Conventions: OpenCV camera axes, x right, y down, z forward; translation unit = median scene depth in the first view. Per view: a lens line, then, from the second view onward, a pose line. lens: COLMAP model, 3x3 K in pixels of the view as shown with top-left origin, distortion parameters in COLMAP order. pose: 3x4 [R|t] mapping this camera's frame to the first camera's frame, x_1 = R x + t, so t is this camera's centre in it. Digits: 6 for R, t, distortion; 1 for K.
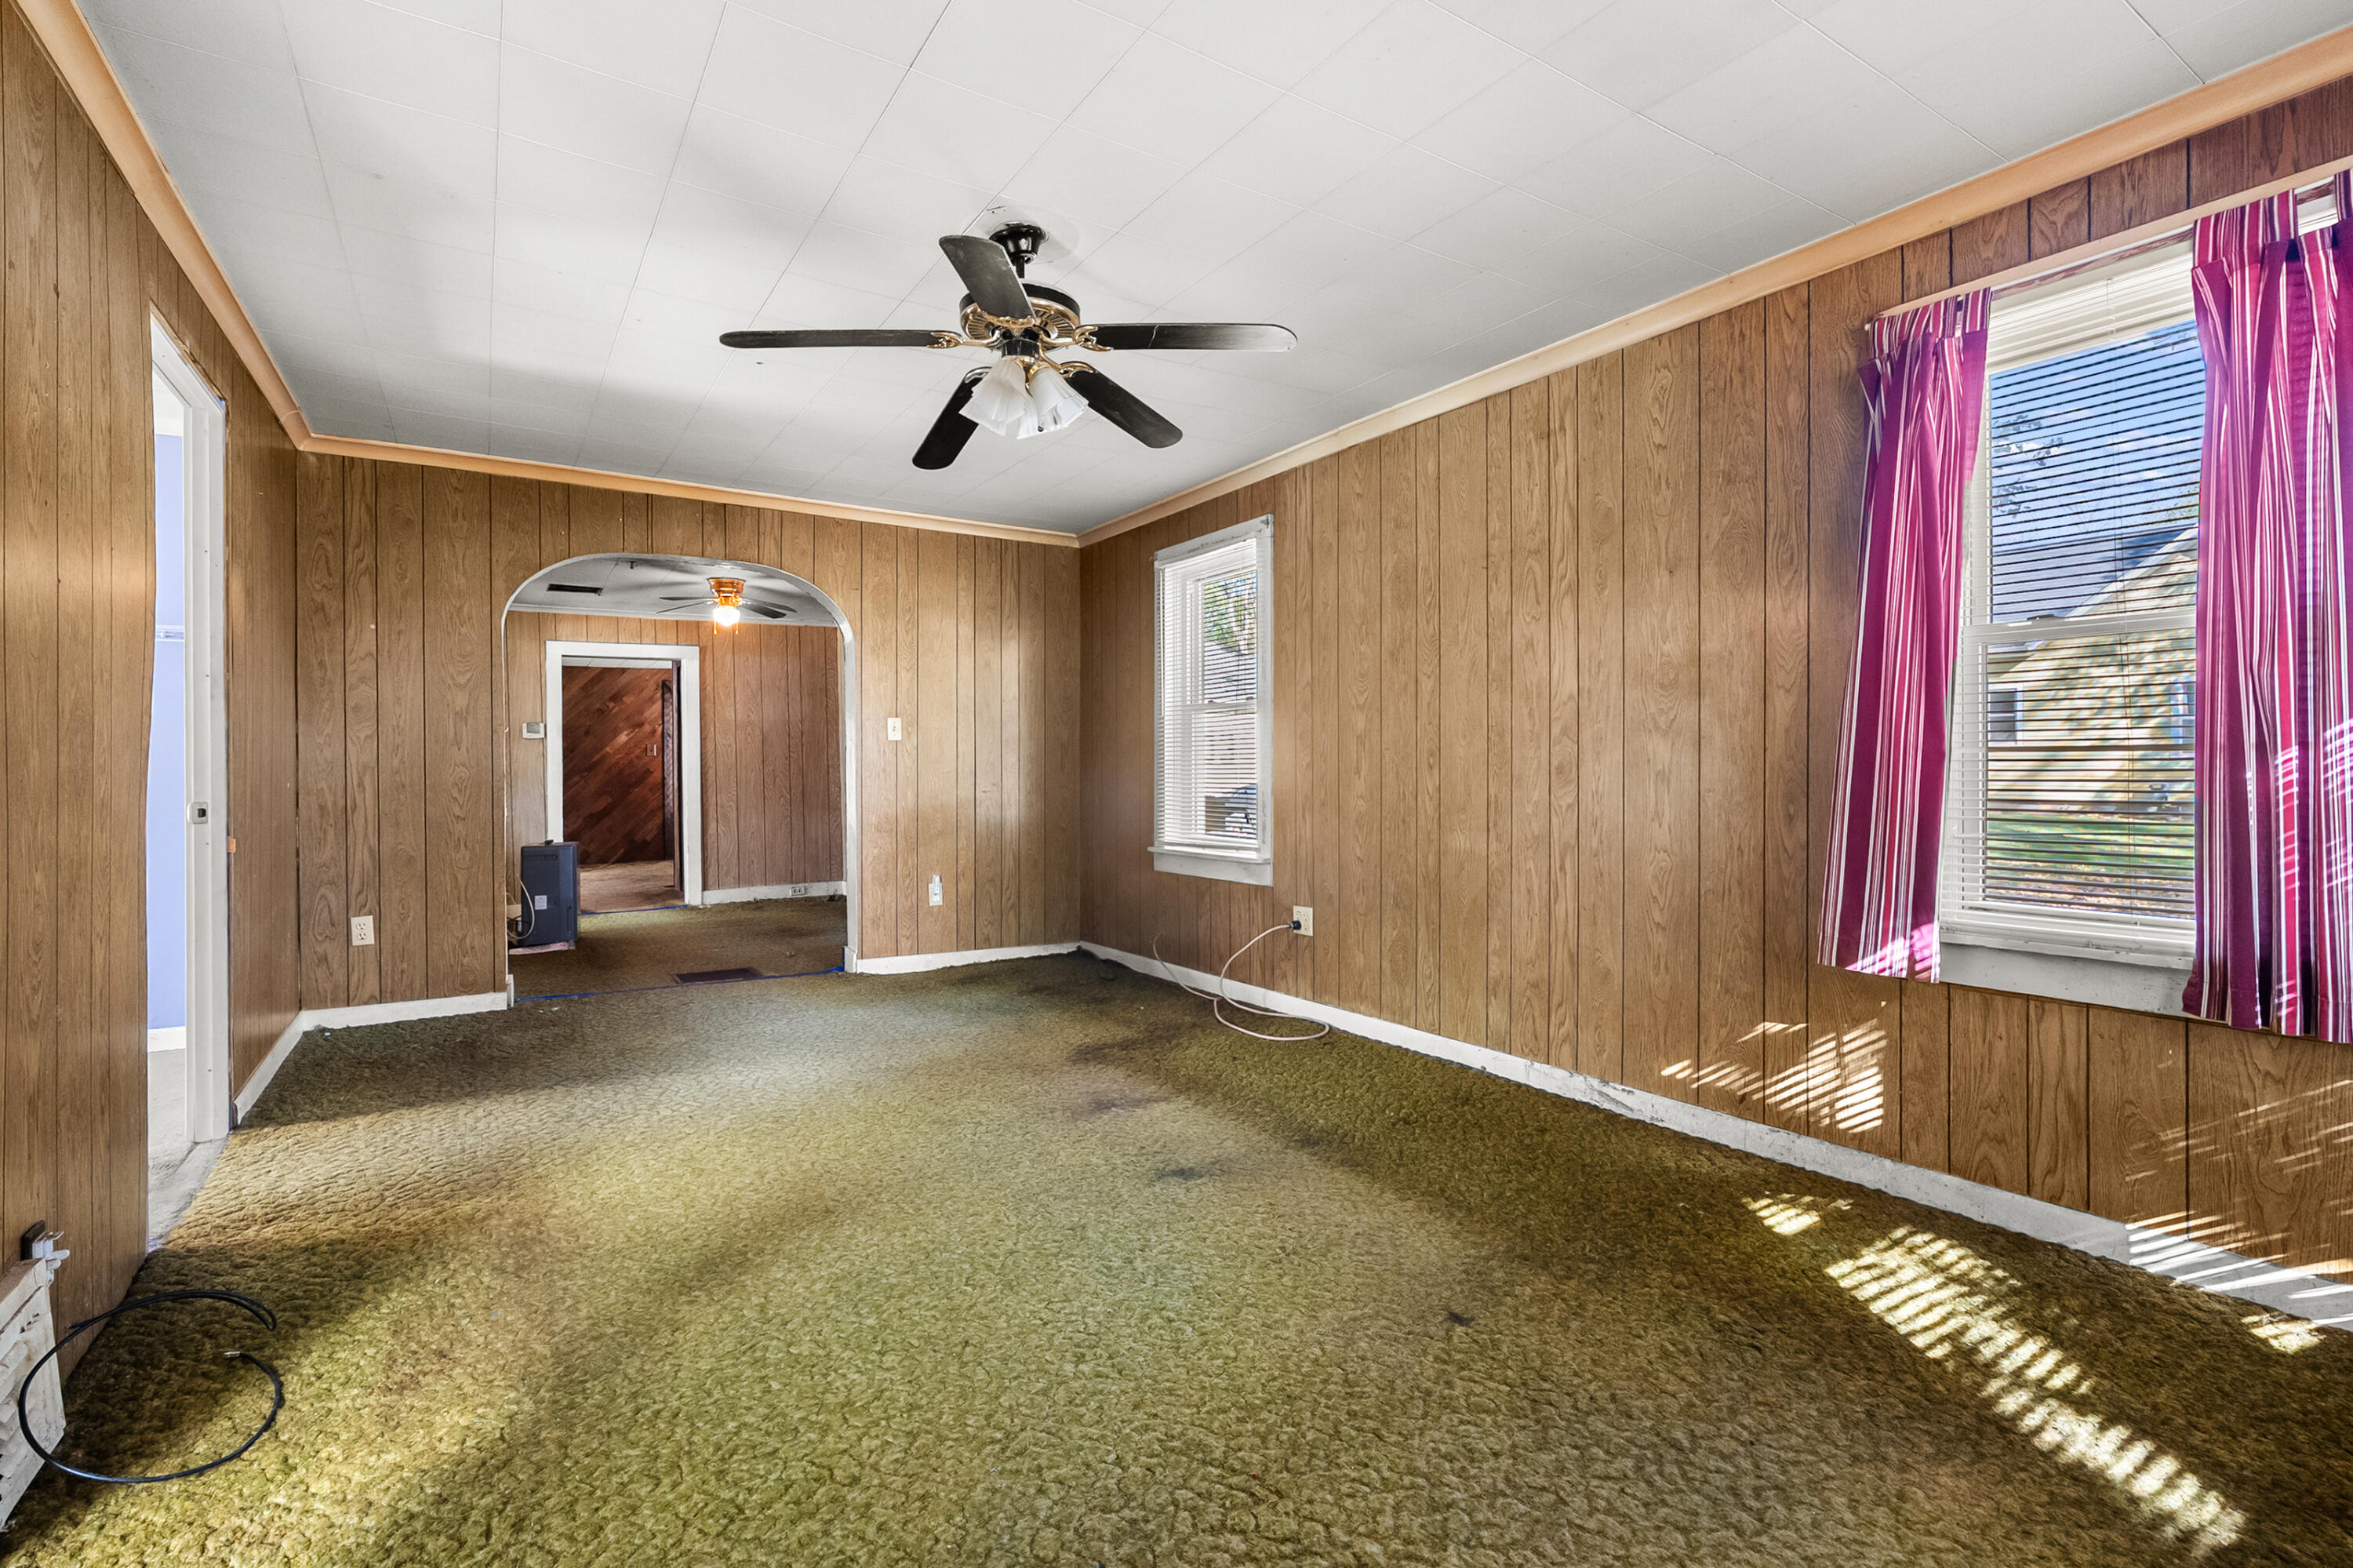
lens RADIAL K [[1033.8, 0, 1180.0], [0, 1033.8, 770.6], [0, 0, 1]] dist [-0.000057, 0.000486]
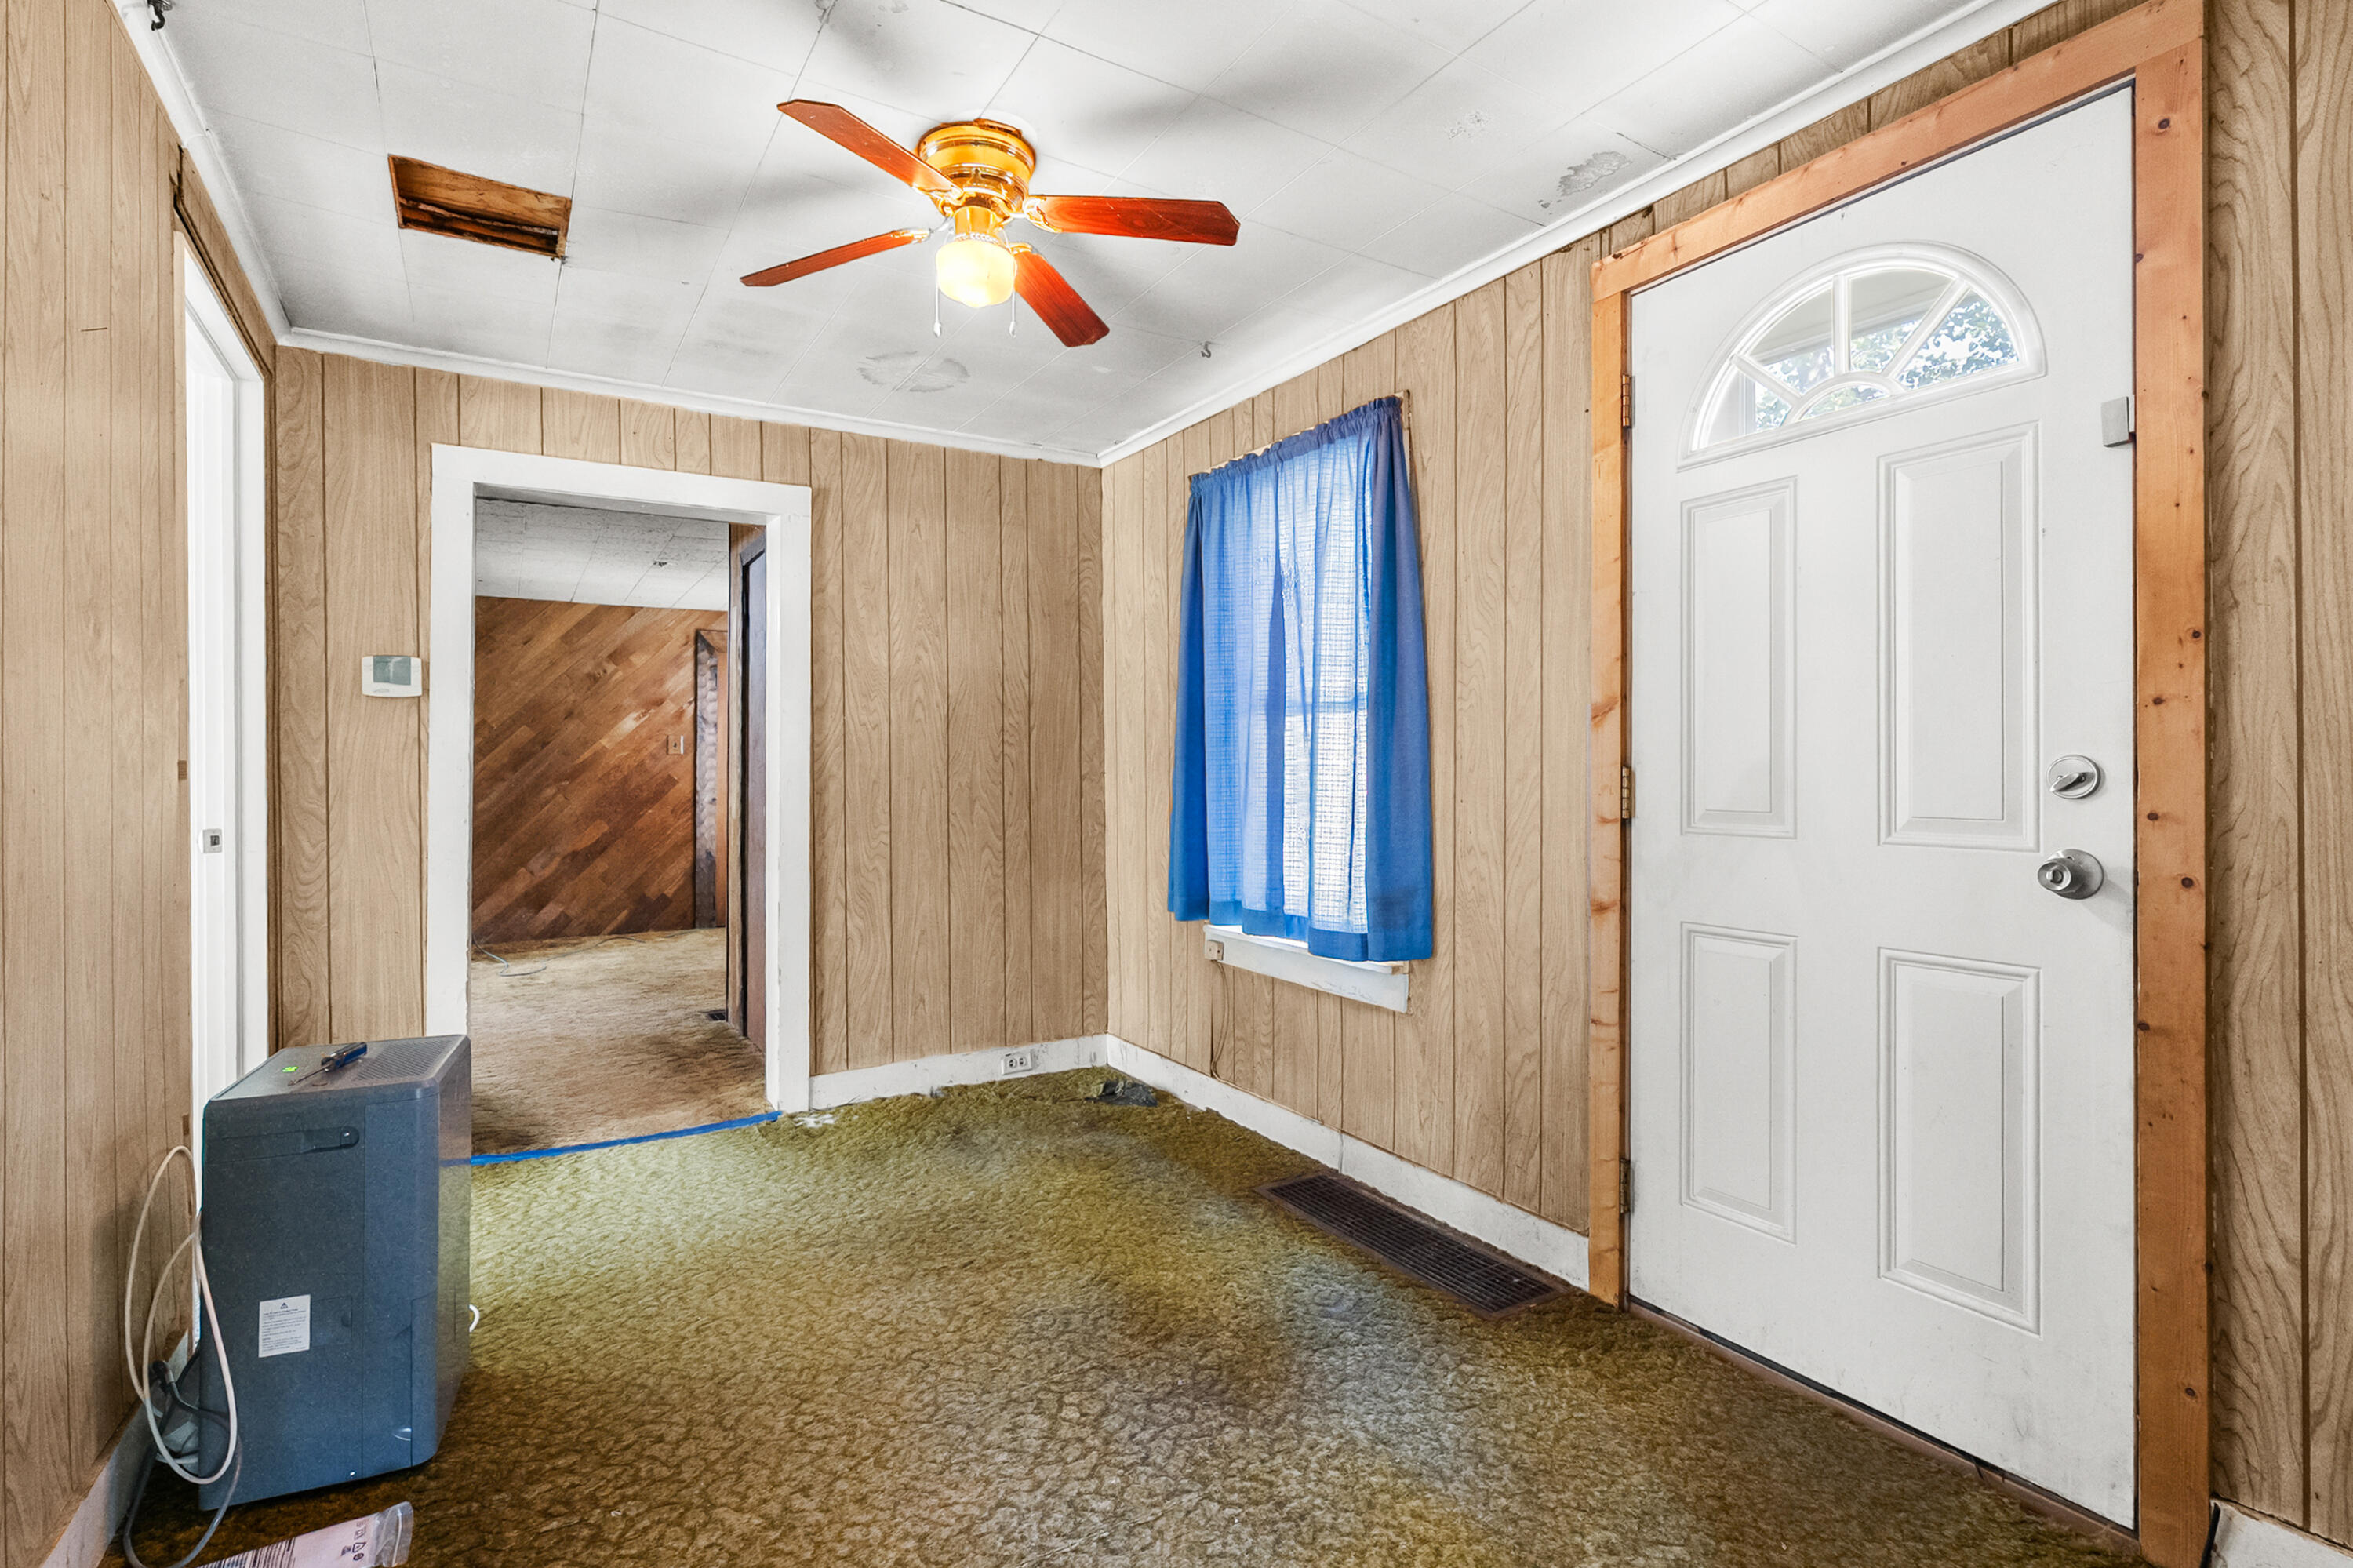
lens RADIAL K [[1074.9, 0, 1171.1], [0, 1074.9, 772.7], [0, 0, 1]] dist [-0.001663, 0.001398]
pose [[0.999553, 0.010689, -0.027930, -0.295973], [-0.010887, 0.999917, -0.006951, -0.003588], [0.027853, 0.007252, 0.999586, 0.551989]]
